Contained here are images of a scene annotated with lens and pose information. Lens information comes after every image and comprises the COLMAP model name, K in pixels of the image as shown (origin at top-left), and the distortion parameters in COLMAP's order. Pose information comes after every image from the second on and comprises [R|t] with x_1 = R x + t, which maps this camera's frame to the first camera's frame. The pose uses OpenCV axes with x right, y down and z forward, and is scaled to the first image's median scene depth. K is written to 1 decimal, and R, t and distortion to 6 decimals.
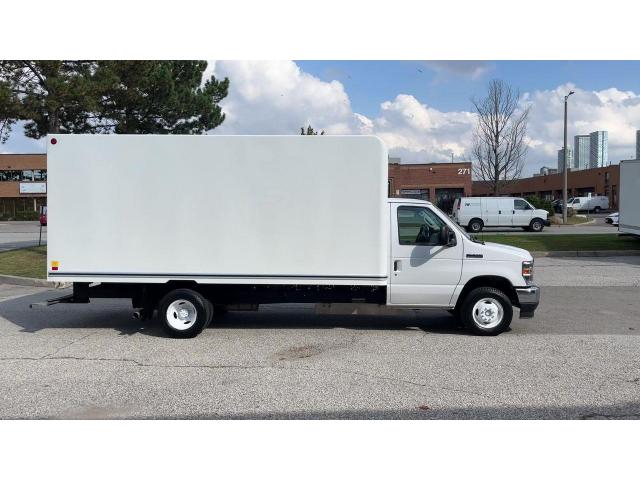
lens RADIAL K [[569.0, 0, 324.2], [0, 569.0, 239.2], [0, 0, 1]] dist [0.060602, -0.095775]
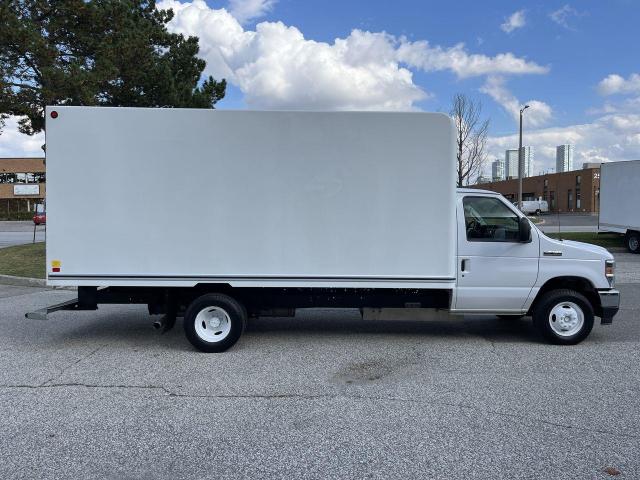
lens RADIAL K [[493.8, 0, 320.0], [0, 493.8, 240.0], [0, 0, 1]] dist [0.068072, -0.099702]
pose [[0.998075, -0.000440, 0.062015, -0.134949], [0.000294, 0.999997, 0.002366, 0.006297], [-0.062016, -0.002343, 0.998072, 0.258425]]
